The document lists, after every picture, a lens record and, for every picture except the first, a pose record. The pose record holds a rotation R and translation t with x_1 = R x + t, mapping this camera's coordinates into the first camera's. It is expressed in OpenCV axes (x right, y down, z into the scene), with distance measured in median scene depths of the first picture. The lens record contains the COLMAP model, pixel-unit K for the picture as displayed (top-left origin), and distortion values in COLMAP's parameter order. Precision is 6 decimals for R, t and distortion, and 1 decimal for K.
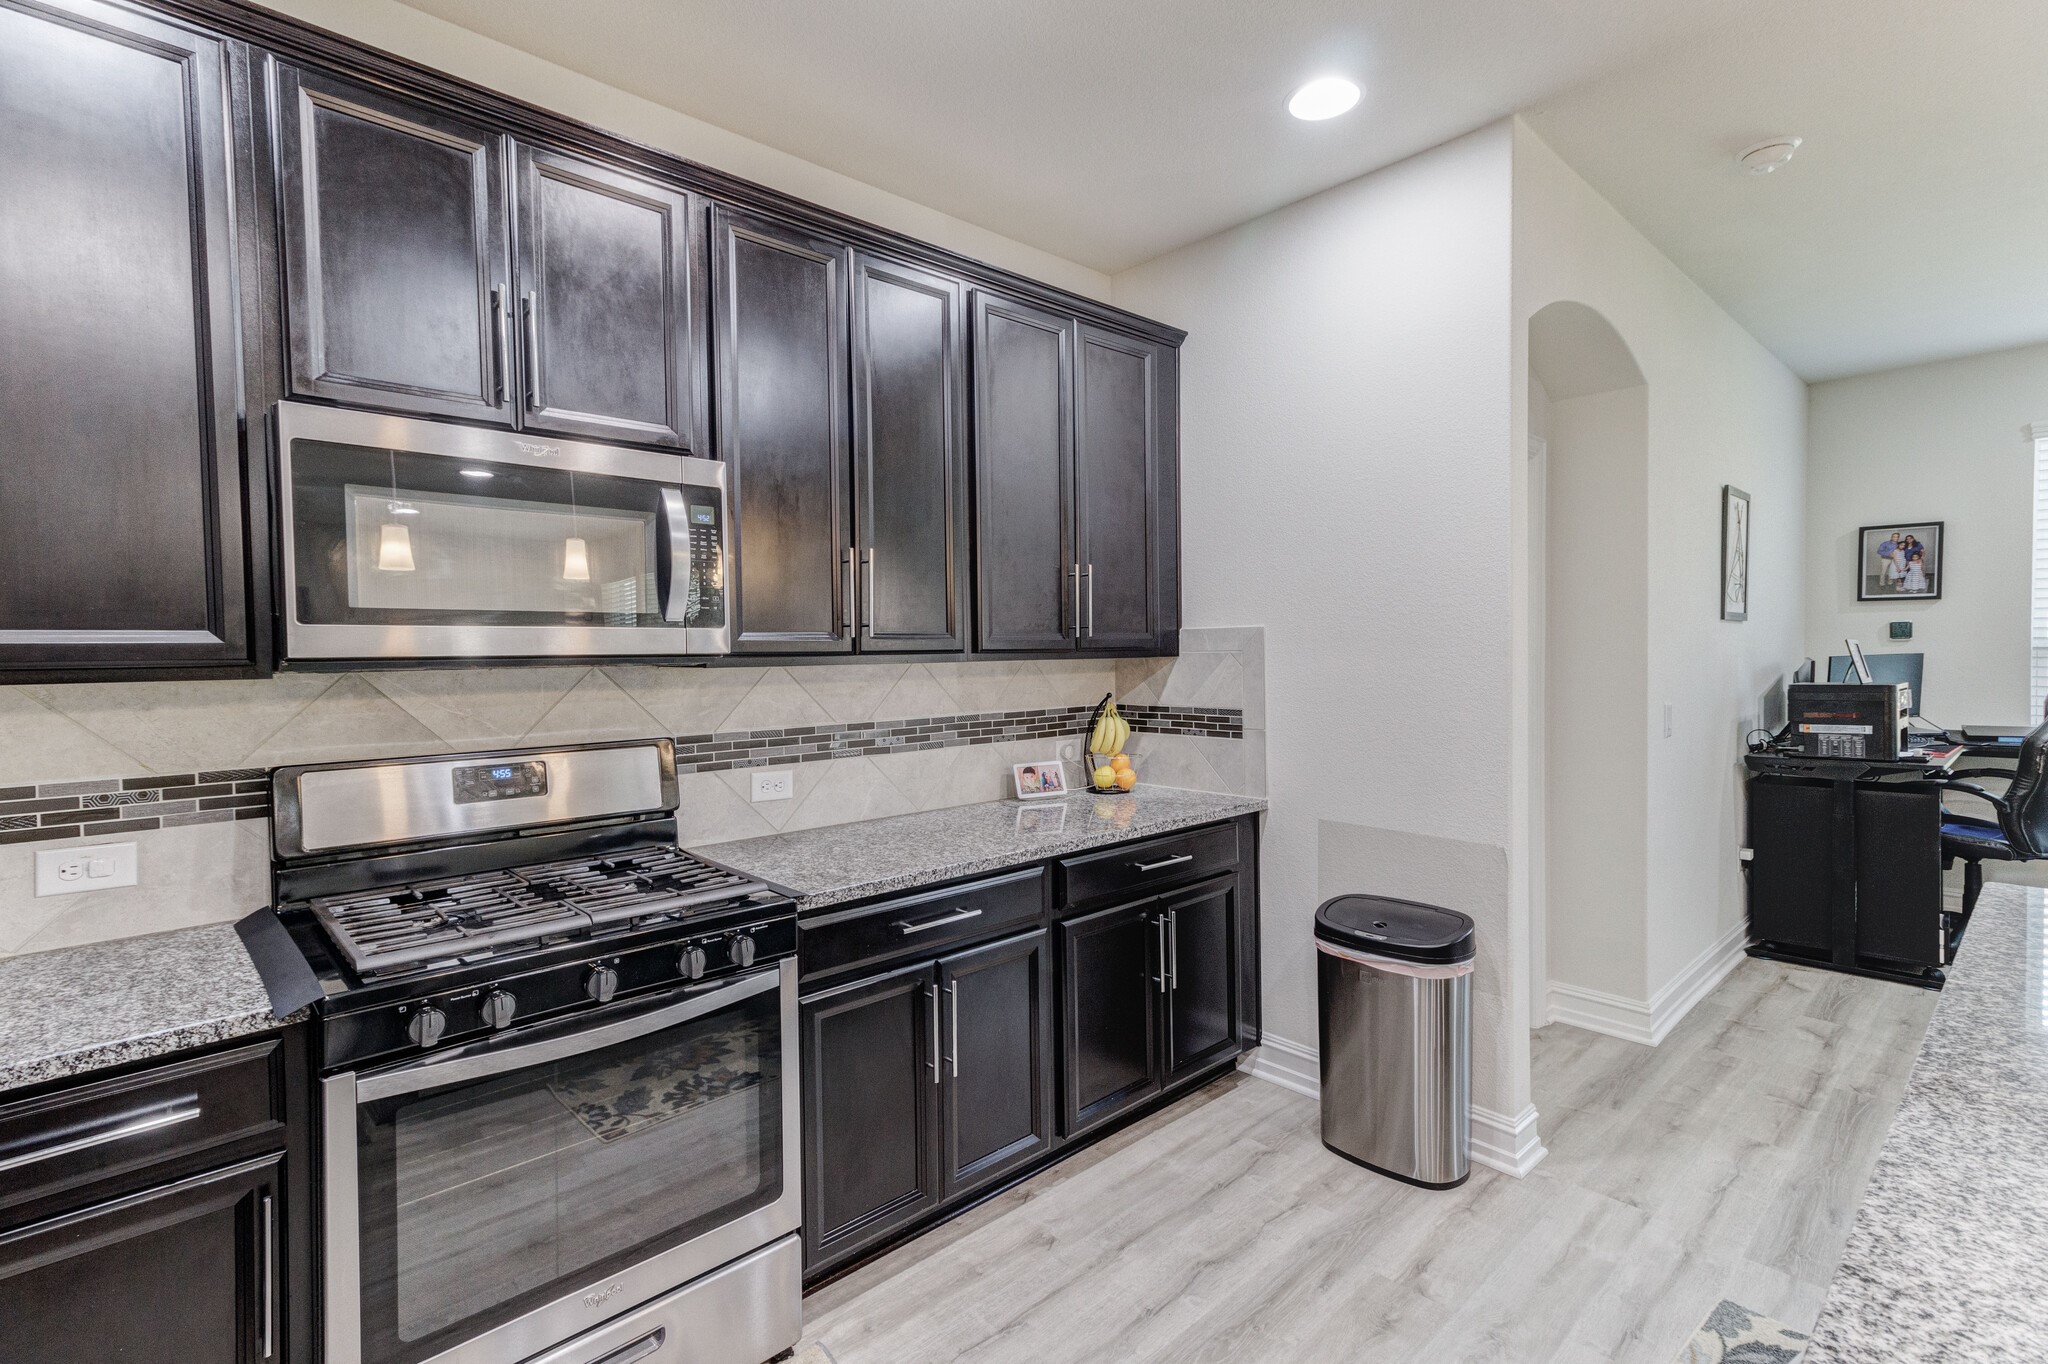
lens RADIAL K [[953.6, 0, 1017.9], [0, 953.6, 672.5], [0, 0, 1]] dist [0.020881, 0.000553]
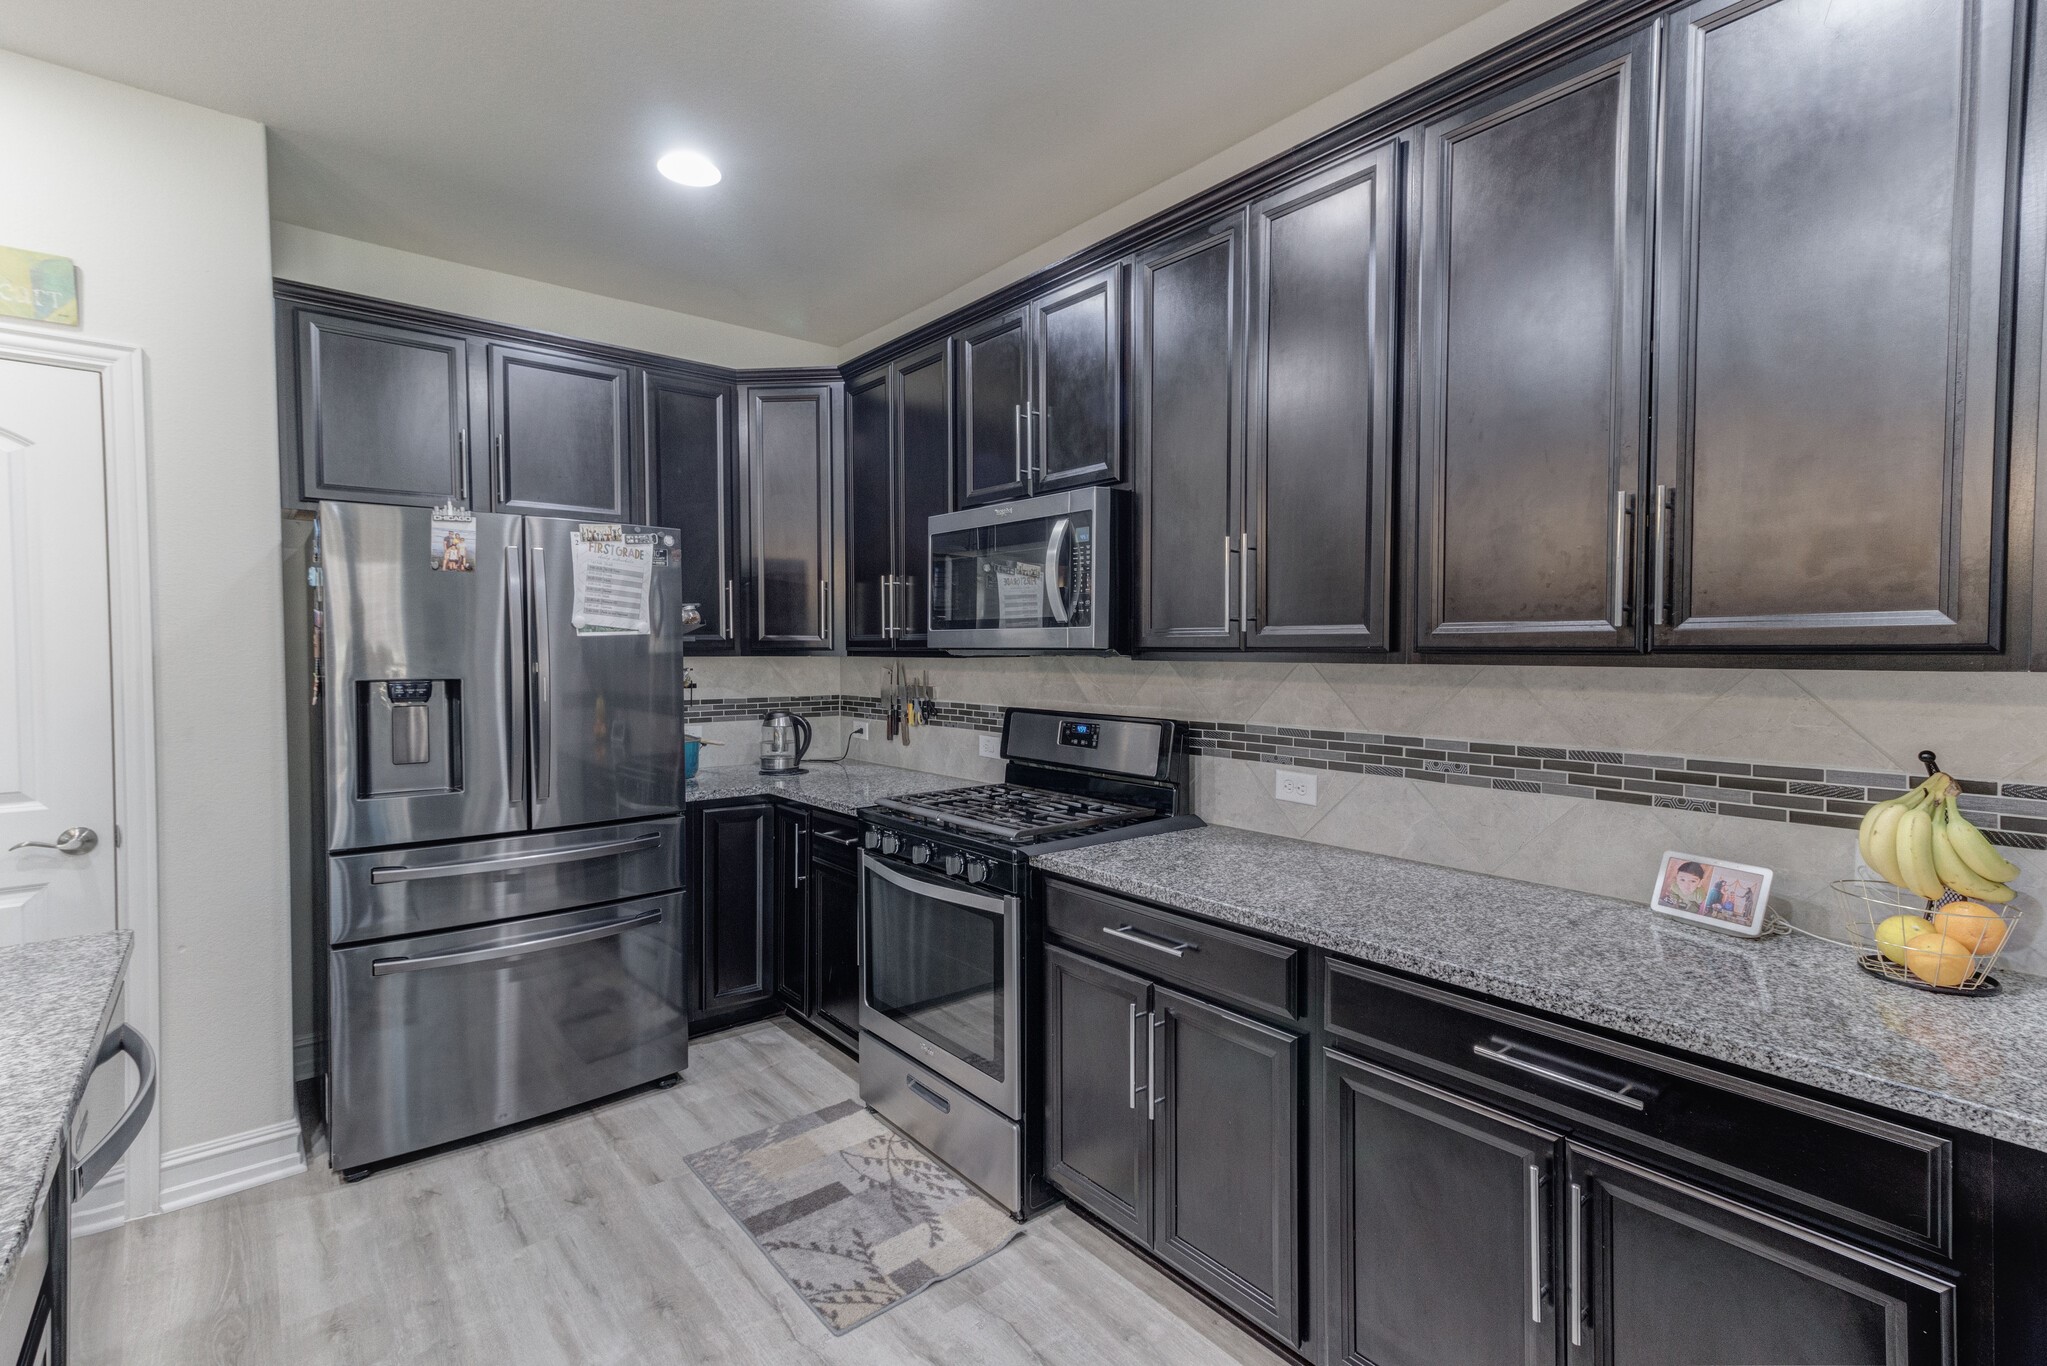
lens RADIAL K [[943.8, 0, 1020.6], [0, 943.8, 670.4], [0, 0, 1]] dist [0.023527, 0.000659]
pose [[-0.057959, 0.038863, -0.997562, 0.740997], [-0.021001, 0.998973, 0.040138, -0.032007], [0.998098, 0.023276, -0.057084, 0.828570]]
